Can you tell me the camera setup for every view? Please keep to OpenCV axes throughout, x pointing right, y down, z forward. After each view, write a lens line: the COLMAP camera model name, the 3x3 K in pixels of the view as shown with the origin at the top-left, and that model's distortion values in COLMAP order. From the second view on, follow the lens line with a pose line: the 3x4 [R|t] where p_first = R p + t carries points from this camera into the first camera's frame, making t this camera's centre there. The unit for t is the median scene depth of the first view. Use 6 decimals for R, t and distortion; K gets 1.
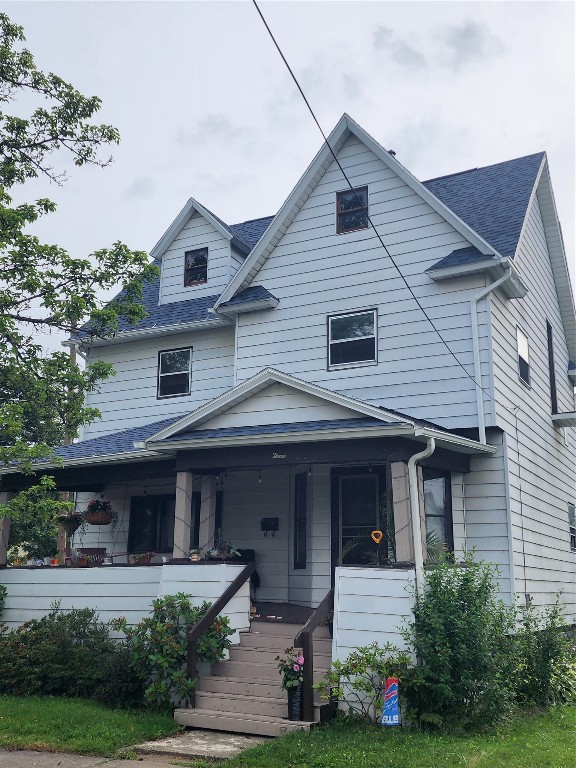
lens RADIAL K [[802.2, 0, 286.3], [0, 802.2, 398.4], [0, 0, 1]] dist [0.137383, -0.184806]
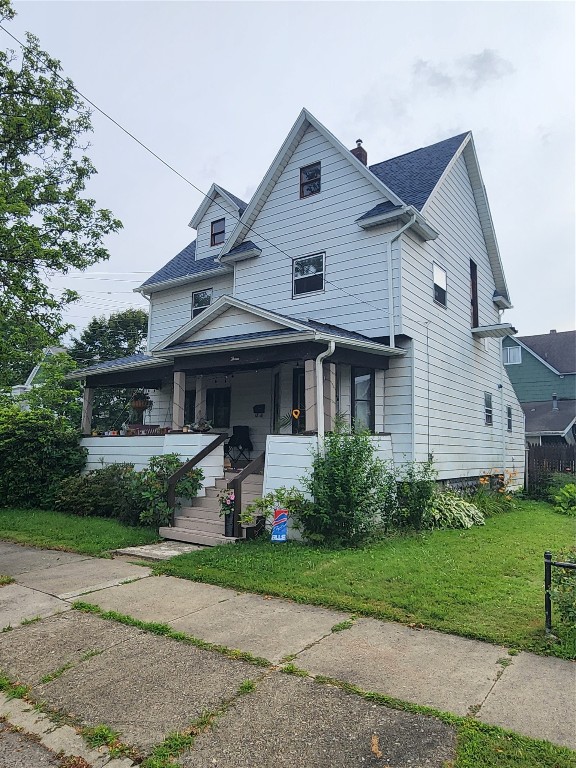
lens RADIAL K [[523.5, 0, 288.4], [0, 523.5, 395.4], [0, 0, 1]] dist [0.005996, 0.000684]
pose [[0.991041, -0.011851, -0.133032, 0.184841], [0.027347, 0.992958, 0.115265, 0.029412], [0.130730, -0.117870, 0.984386, 0.091862]]
